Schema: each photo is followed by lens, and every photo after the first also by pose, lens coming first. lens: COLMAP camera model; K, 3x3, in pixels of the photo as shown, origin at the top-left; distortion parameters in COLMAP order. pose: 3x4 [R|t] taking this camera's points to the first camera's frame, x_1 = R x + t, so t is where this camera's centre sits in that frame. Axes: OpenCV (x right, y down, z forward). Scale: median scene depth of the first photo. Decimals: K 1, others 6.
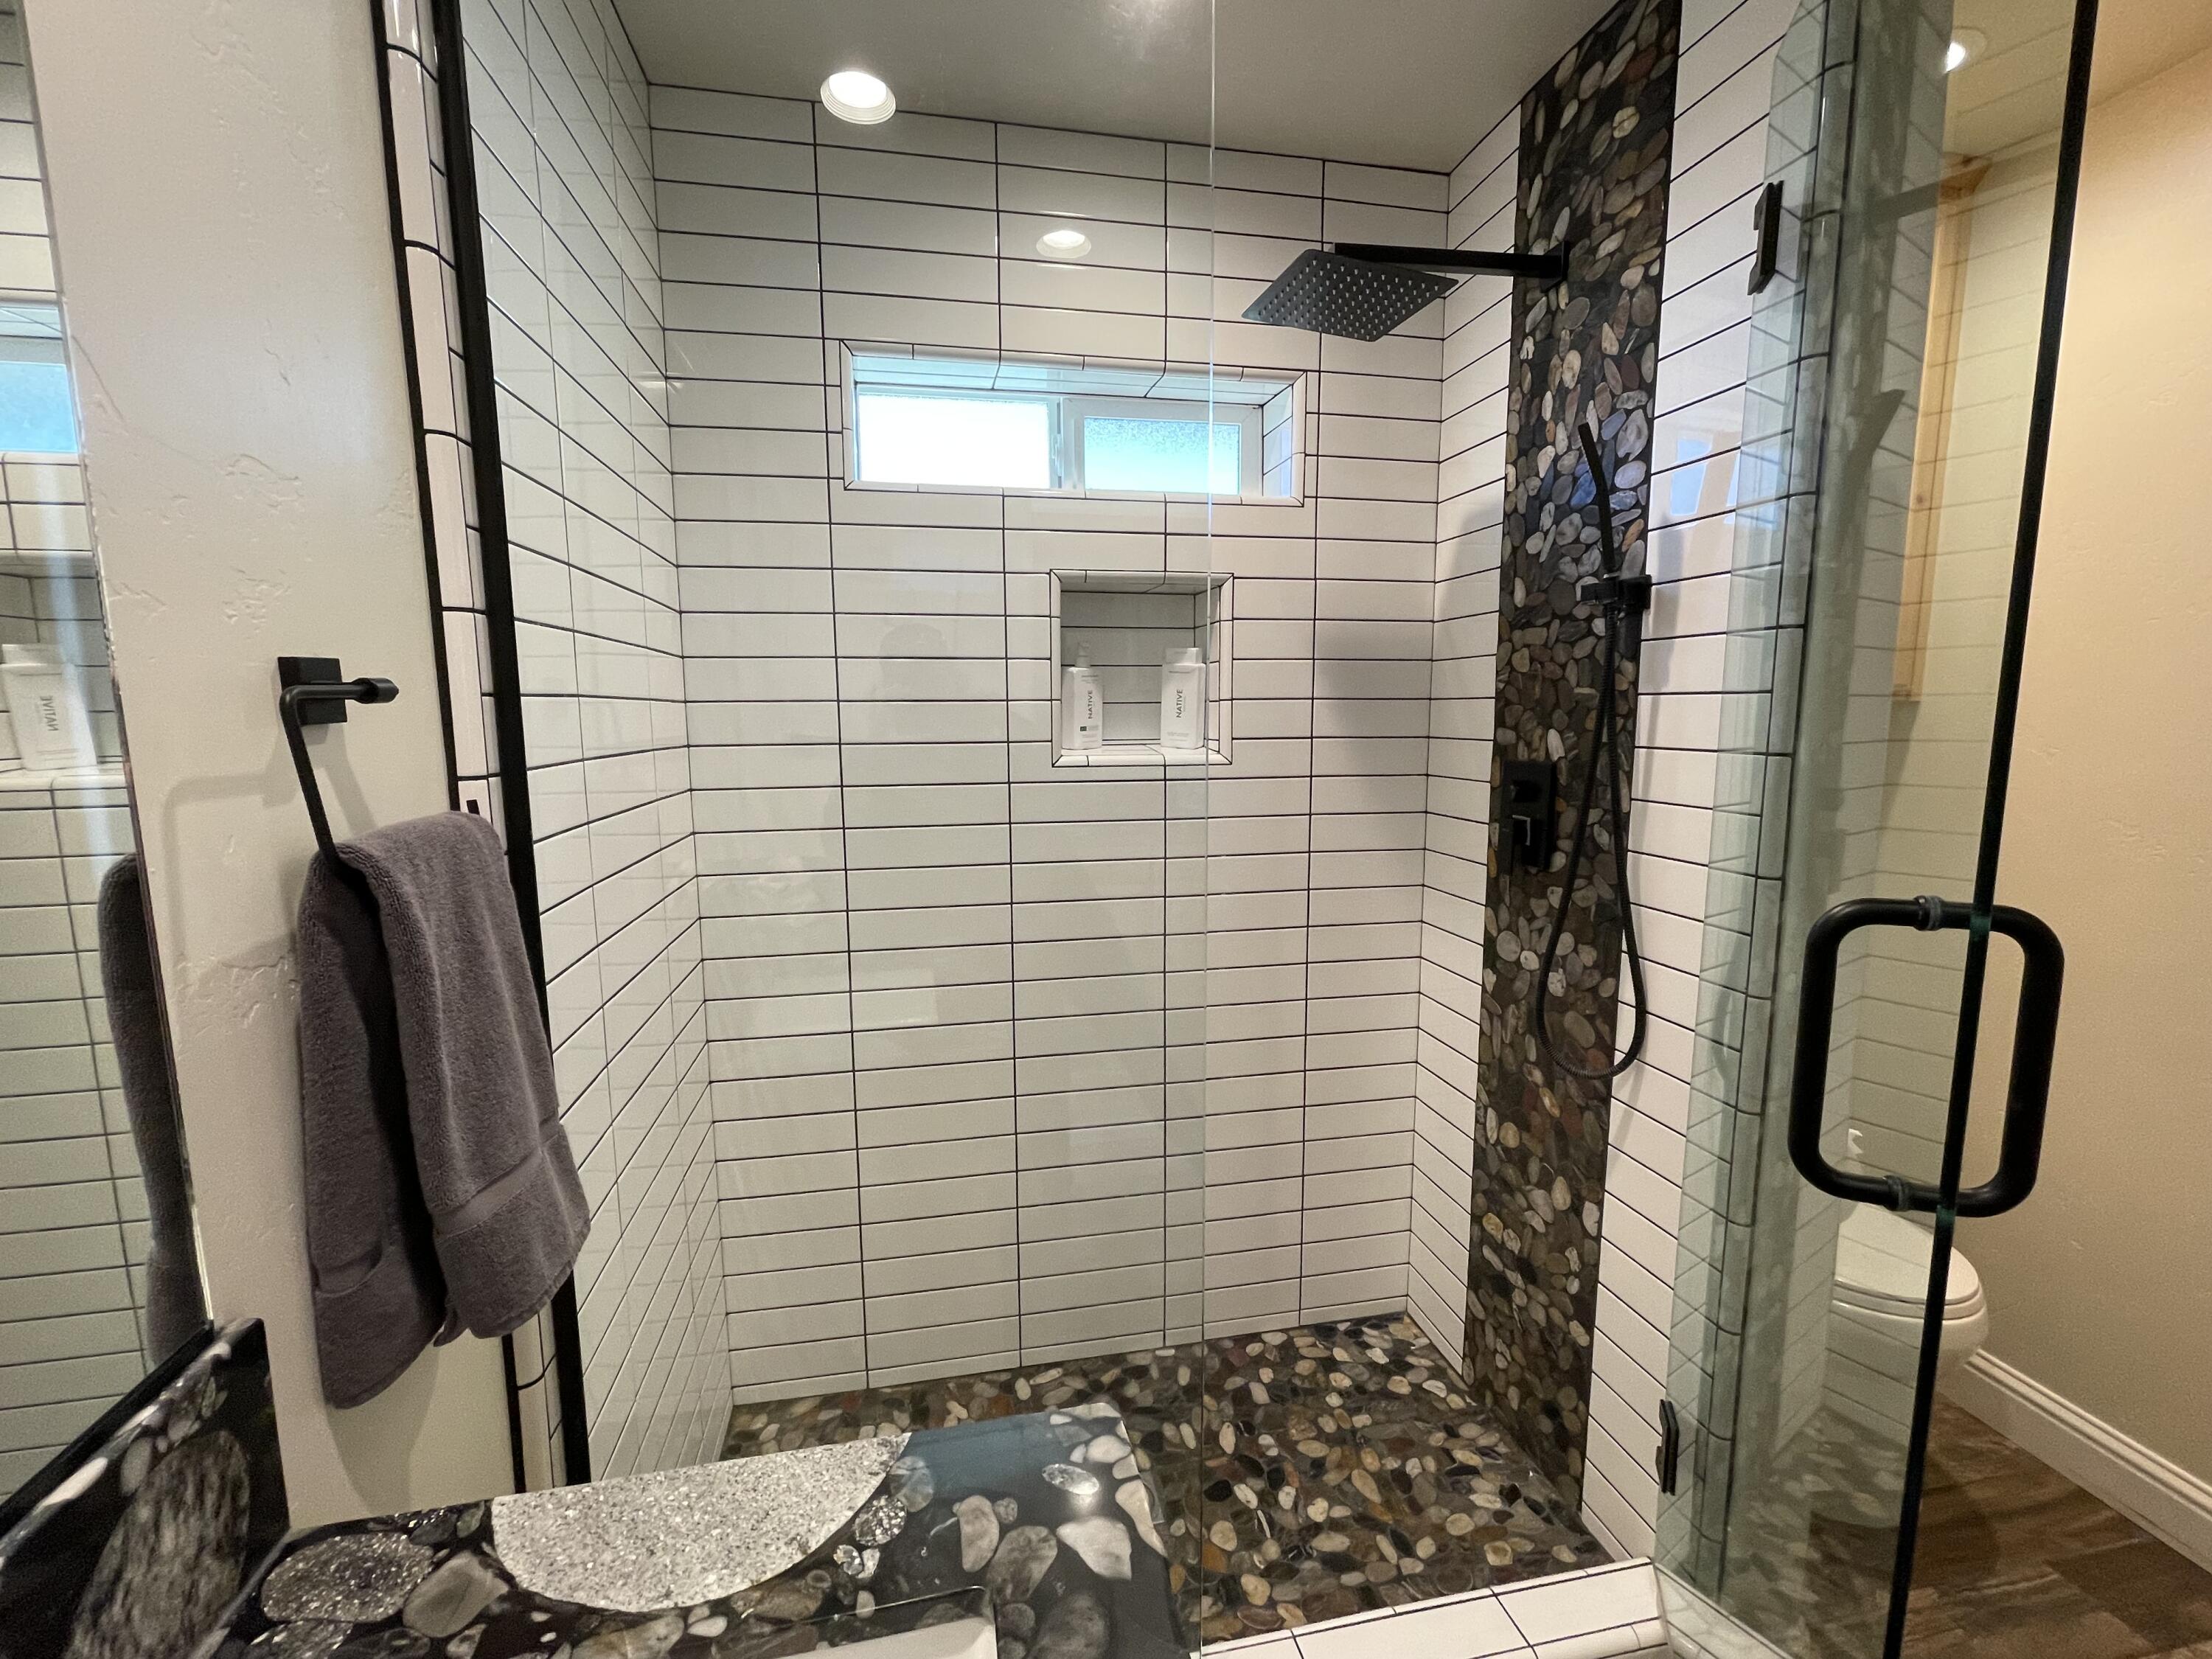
lens RADIAL K [[905.4, 0, 1101.7], [0, 905.4, 829.9], [0, 0, 1]] dist [-0.001317, -0.000103]
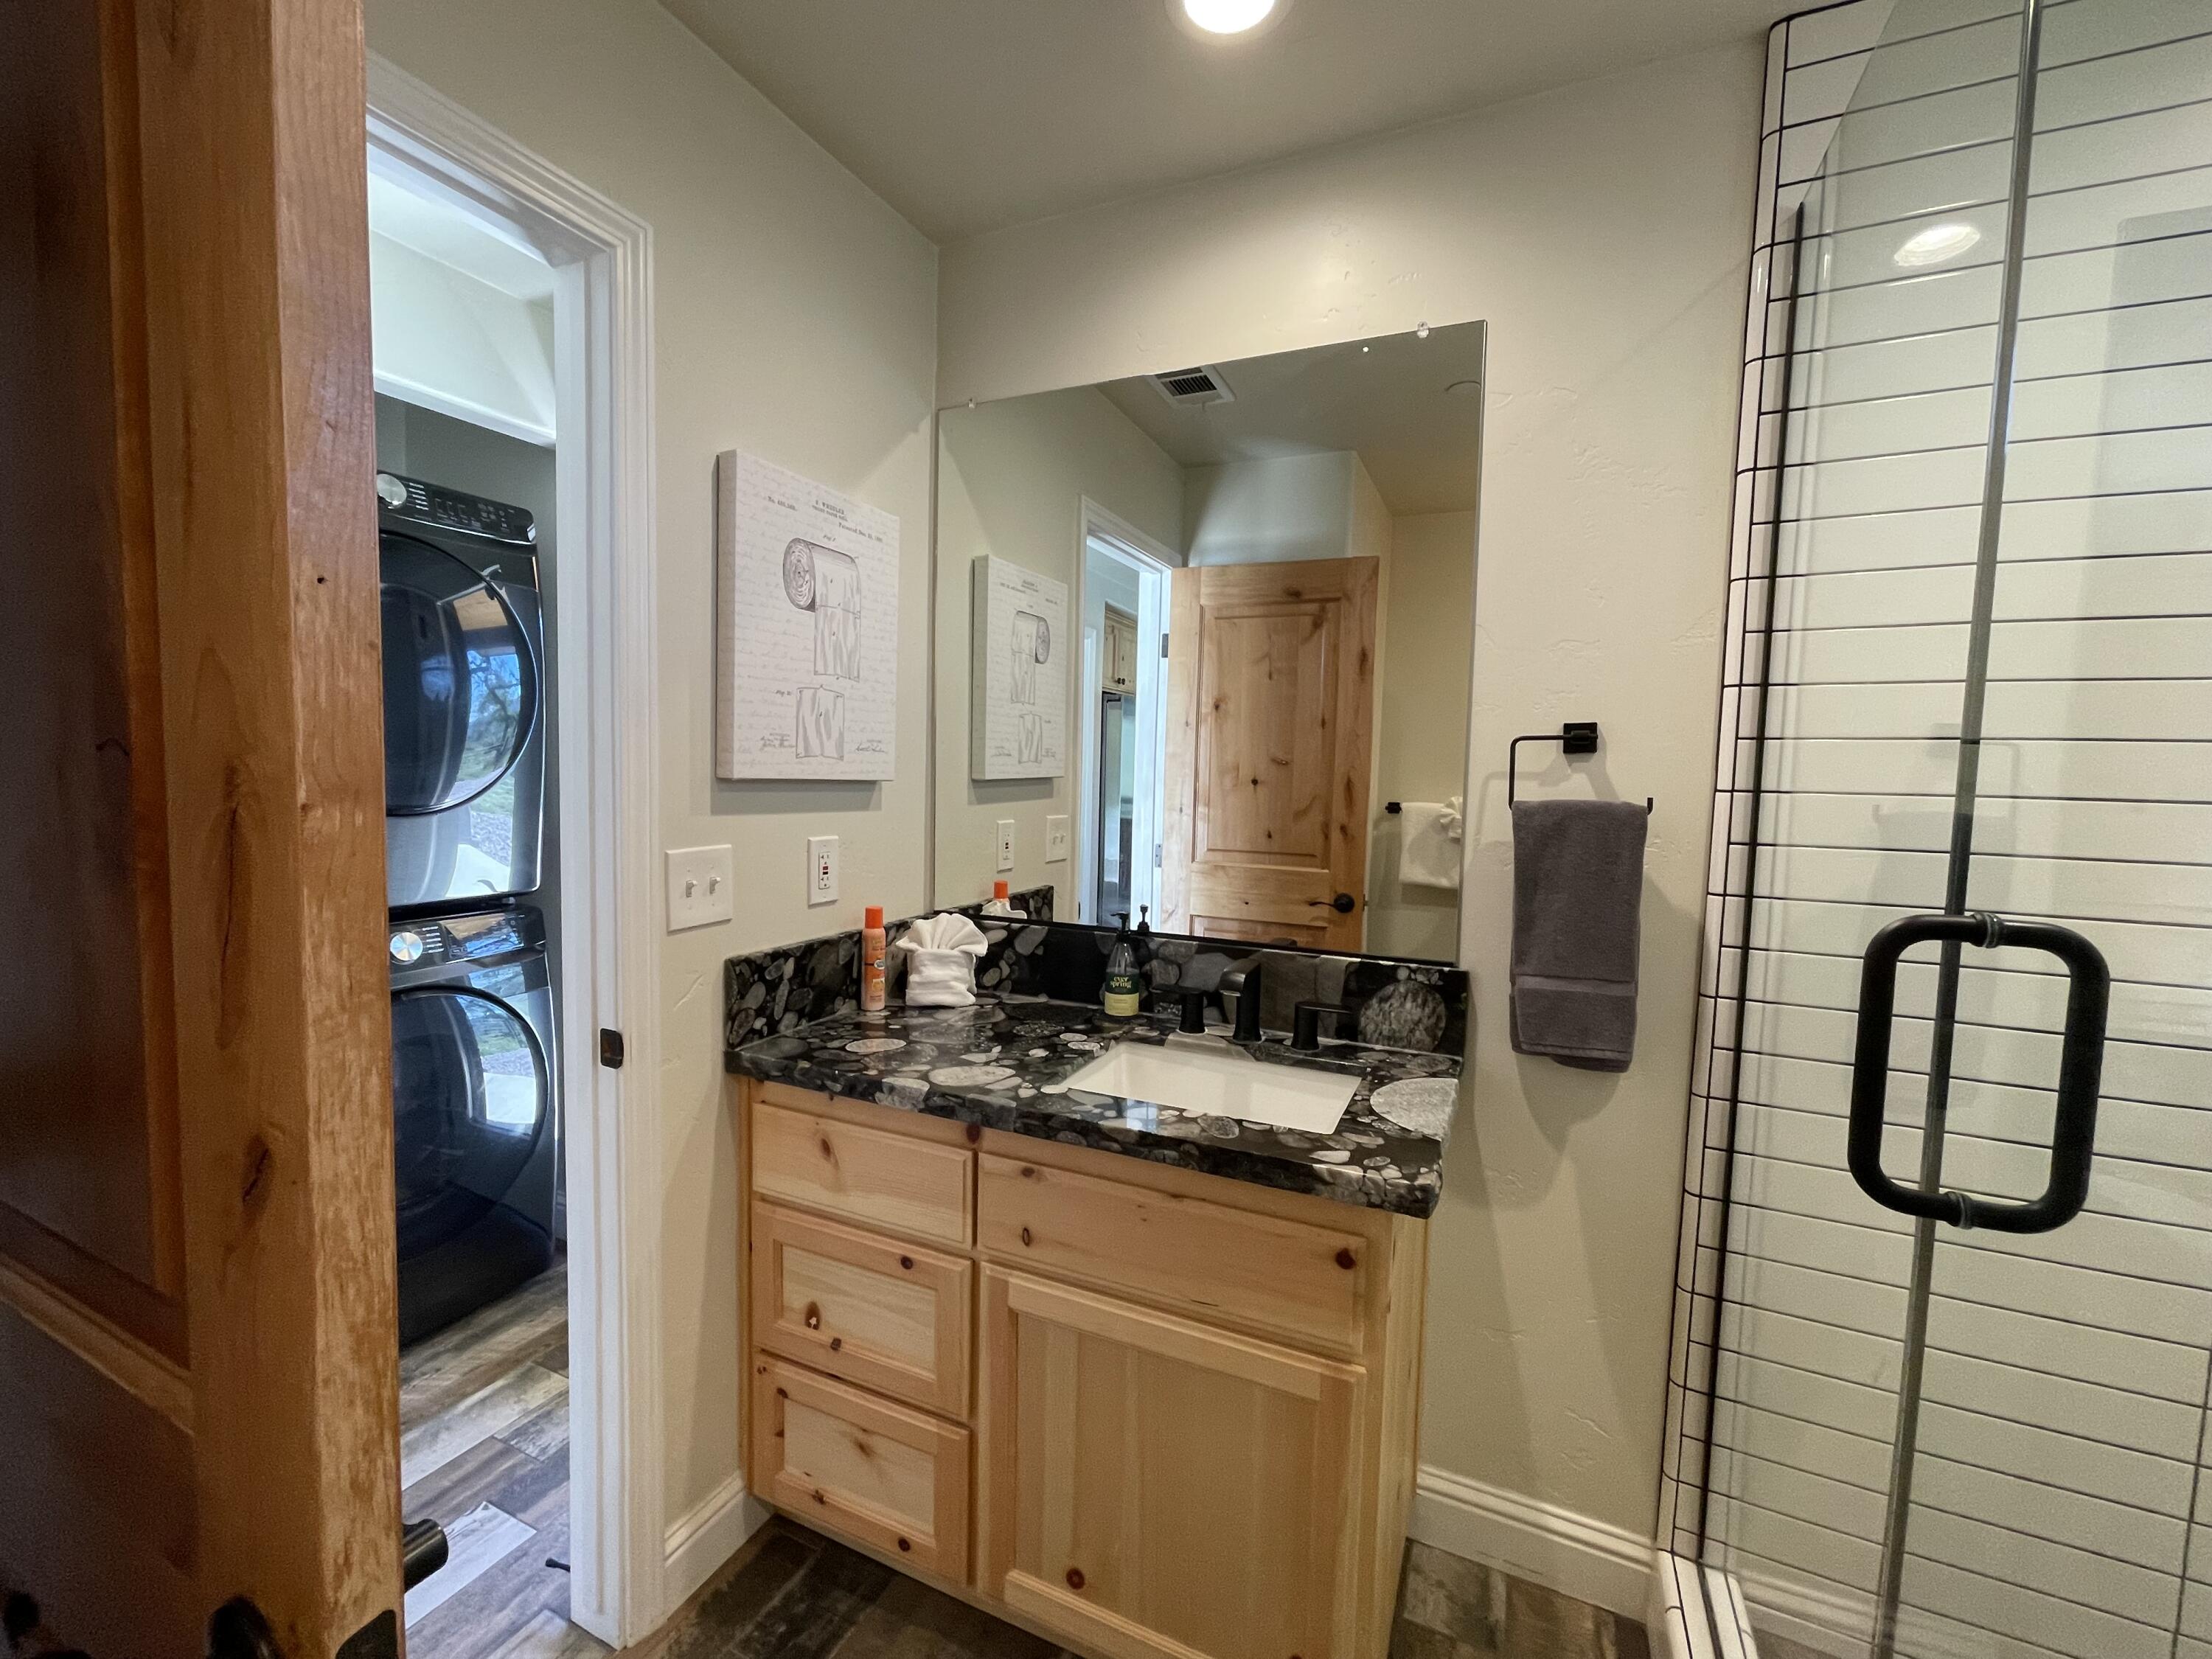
lens RADIAL K [[905.4, 0, 1103.2], [0, 905.4, 830.1], [0, 0, 1]] dist [-0.001317, -0.000103]
pose [[-0.586826, 0.049262, -0.808213, 1.871002], [-0.117264, 0.982455, 0.145025, -0.134285], [0.801177, 0.179879, -0.570753, 1.622279]]
